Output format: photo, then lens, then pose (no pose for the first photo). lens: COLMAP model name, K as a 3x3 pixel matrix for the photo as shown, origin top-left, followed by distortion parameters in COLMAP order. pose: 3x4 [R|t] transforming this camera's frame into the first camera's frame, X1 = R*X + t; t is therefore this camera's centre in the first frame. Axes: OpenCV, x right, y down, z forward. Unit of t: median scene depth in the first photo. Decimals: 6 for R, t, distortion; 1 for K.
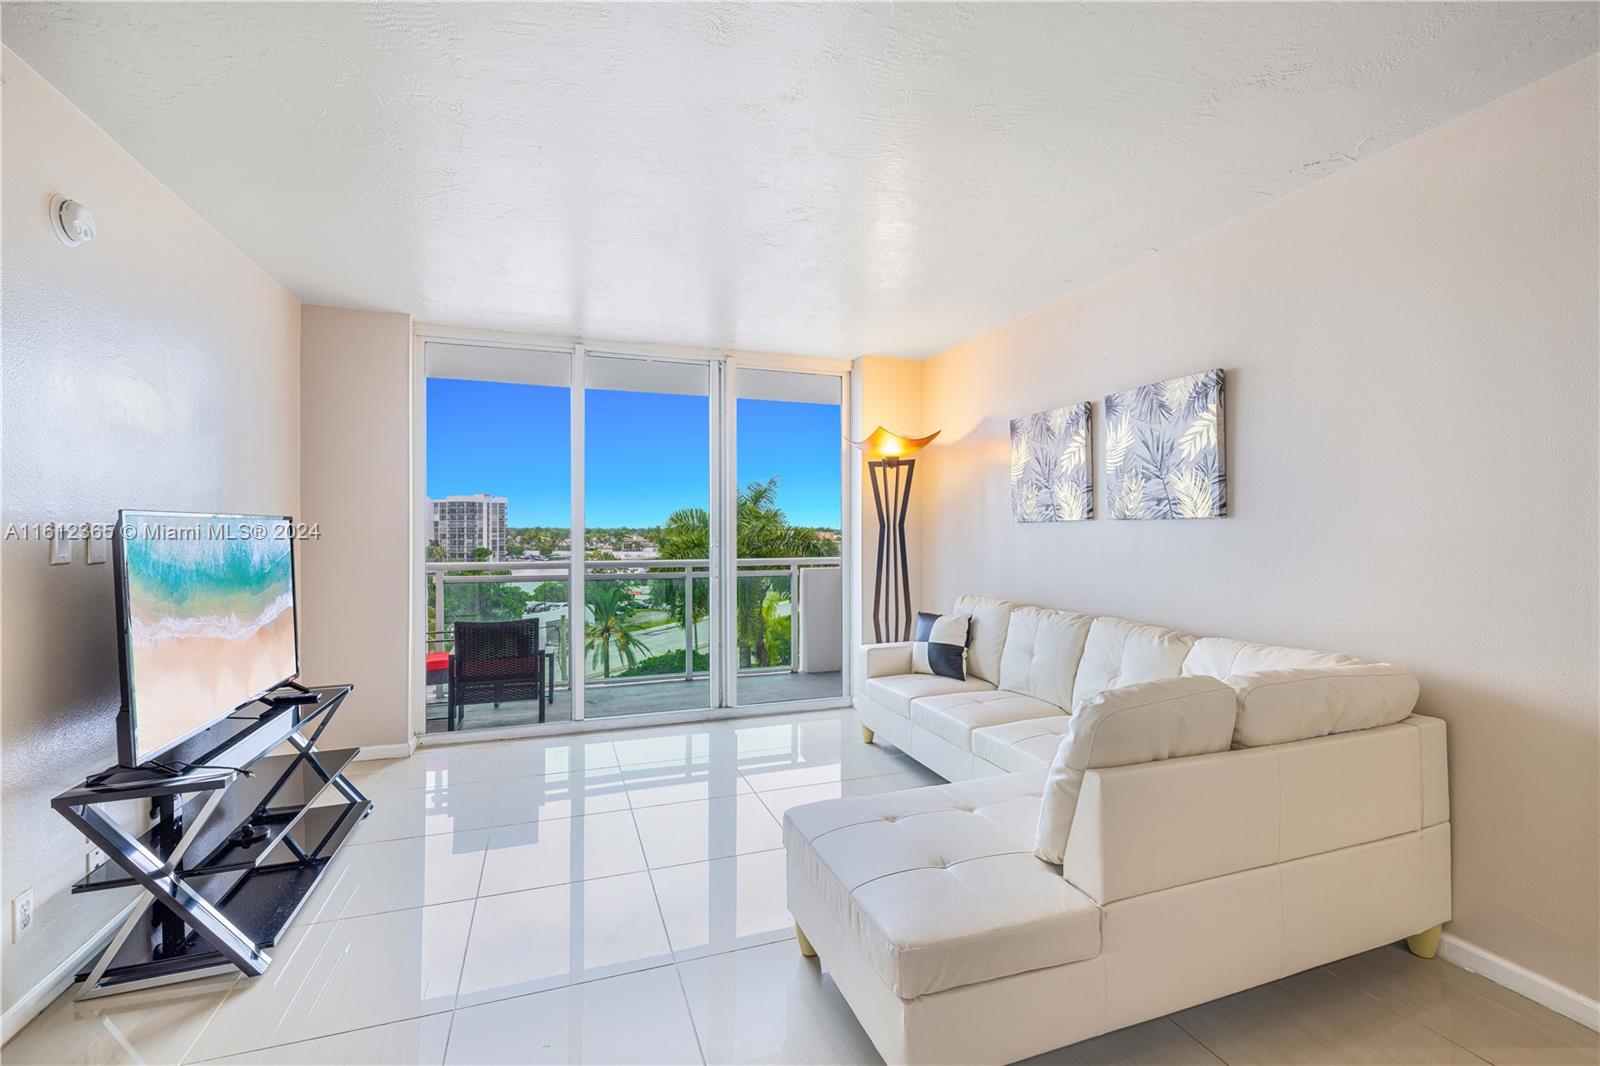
lens RADIAL K [[685.5, 0, 793.9], [0, 685.5, 530.4], [0, 0, 1]] dist [-0.001516, -0.000781]
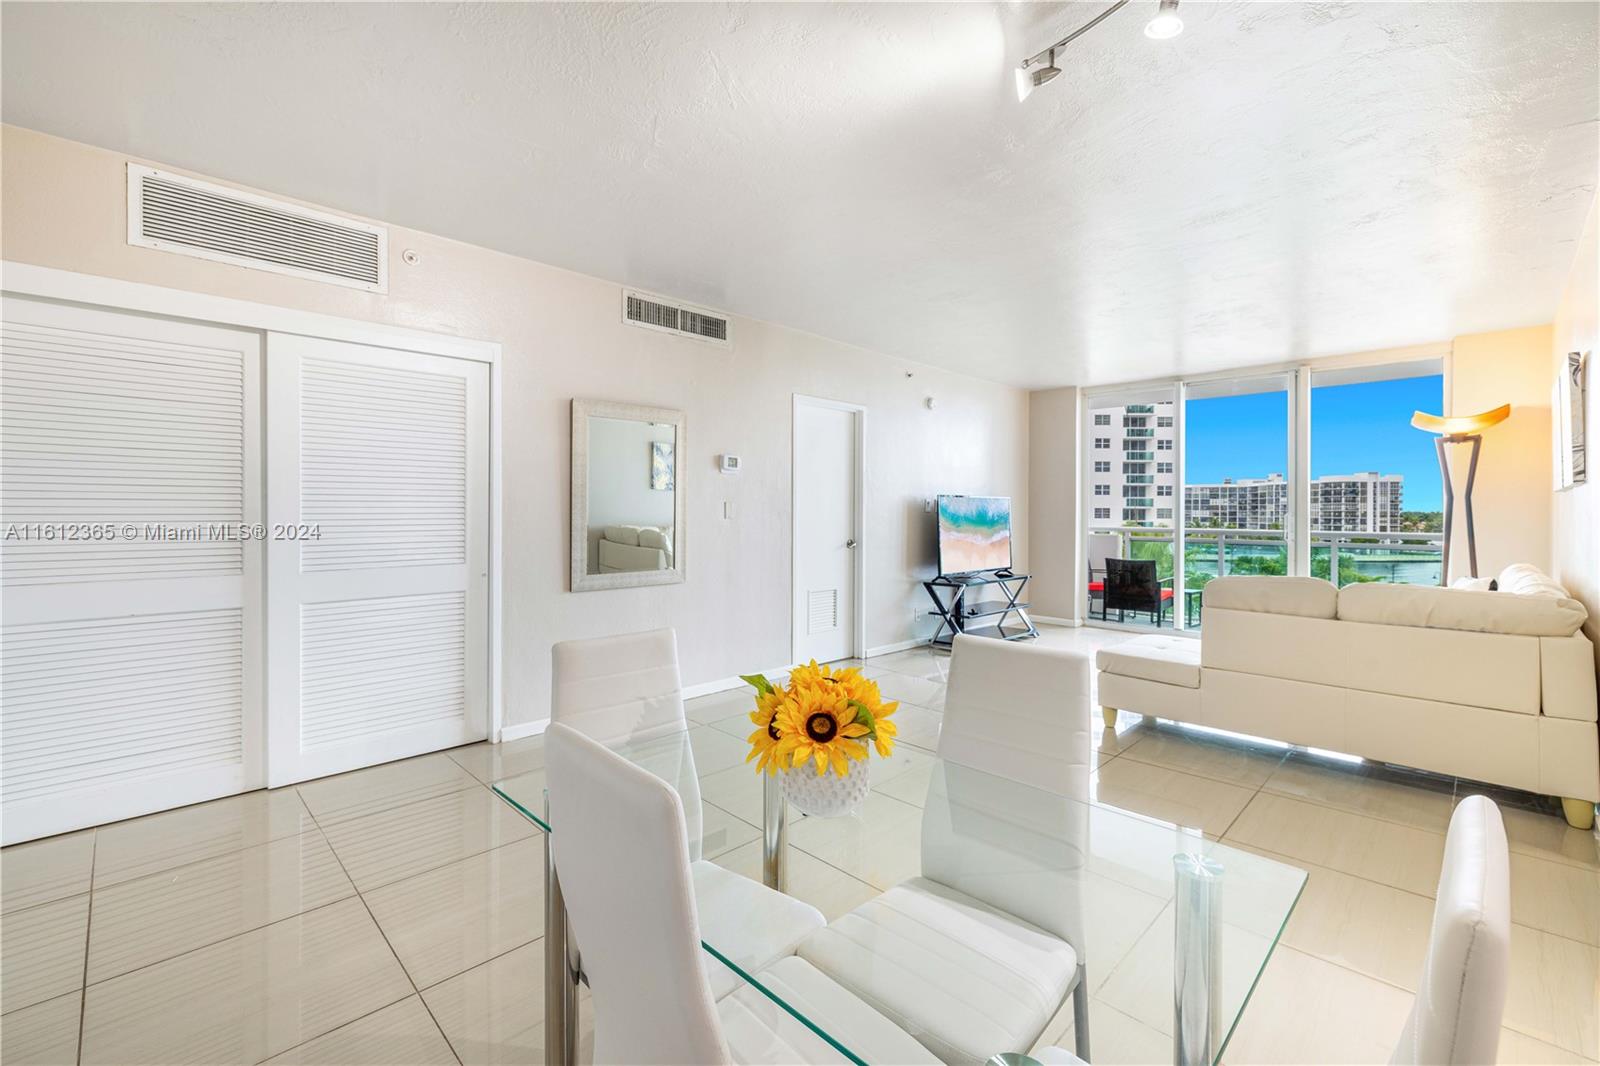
lens RADIAL K [[685.5, 0, 803.2], [0, 685.5, 517.0], [0, 0, 1]] dist [-0.001516, -0.000781]
pose [[0.439243, 0.009632, -0.898317, 0.052814], [-0.005748, 0.999952, 0.007911, 0.001719], [0.898350, 0.001688, 0.439277, -0.031789]]
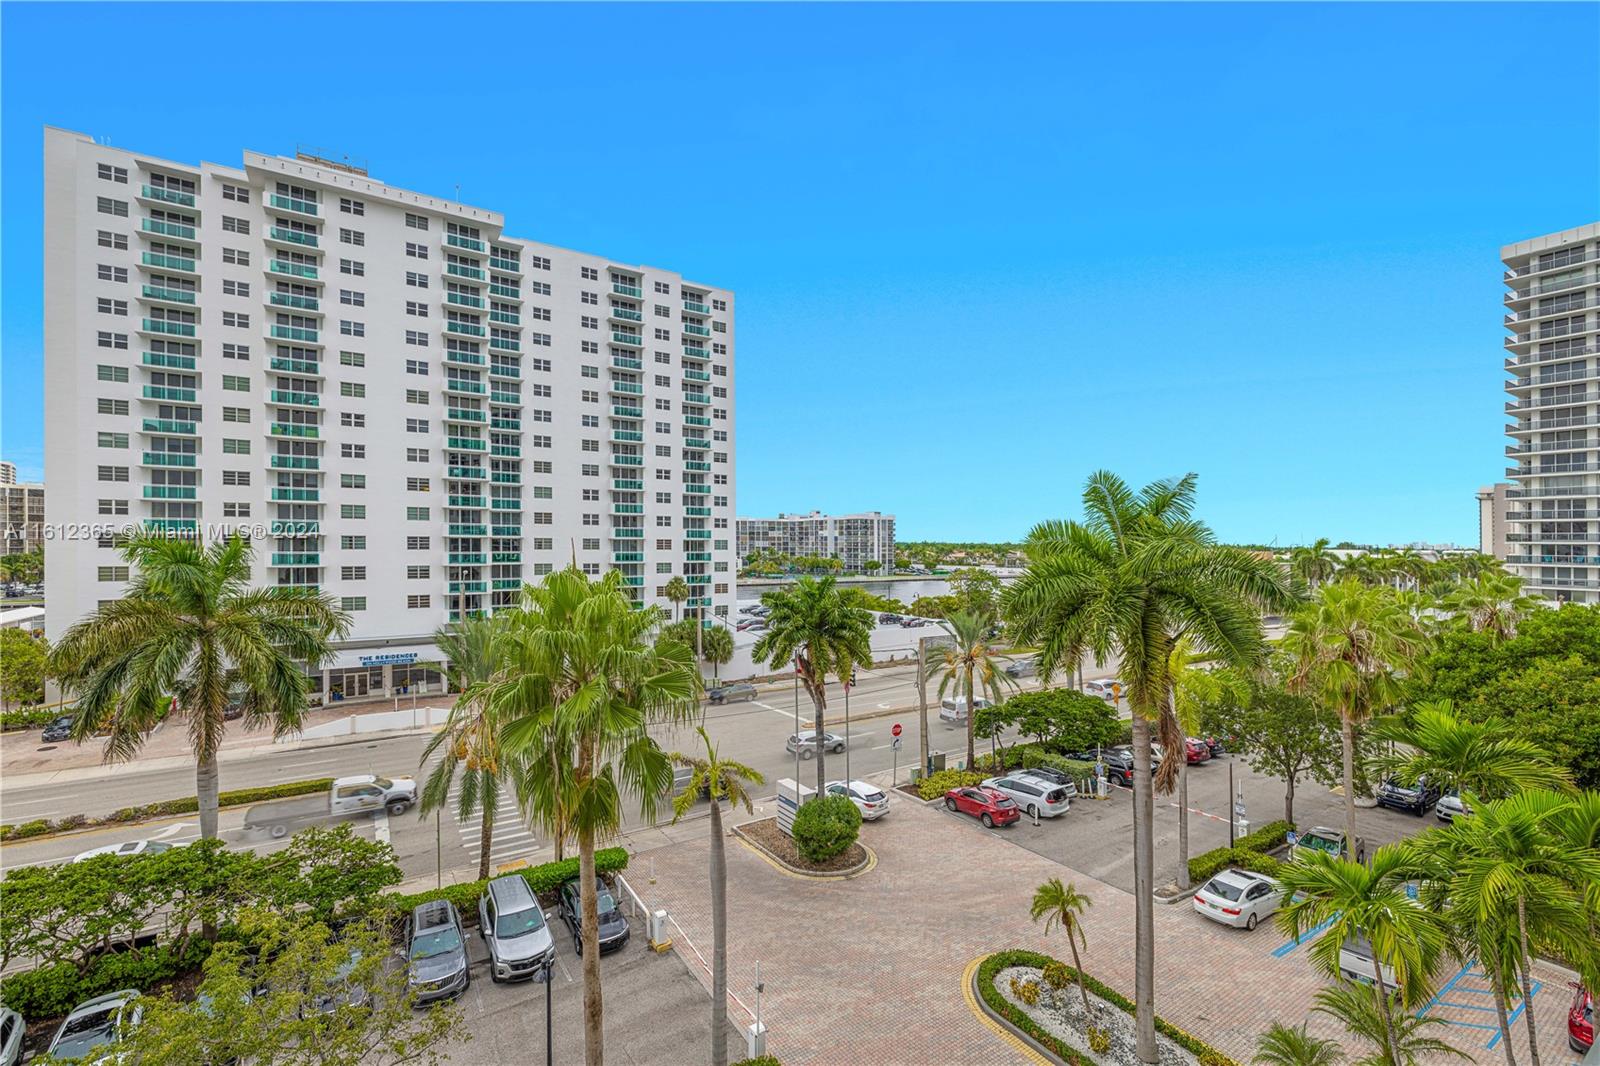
lens RADIAL K [[685.5, 0, 789.3], [0, 685.5, 541.4], [0, 0, 1]] dist [-0.001516, -0.000781]
pose [[0.852318, 0.005488, -0.522996, -0.006521], [-0.008893, 0.999952, -0.003999, -0.002612], [0.522949, 0.008060, 0.852326, 0.127214]]
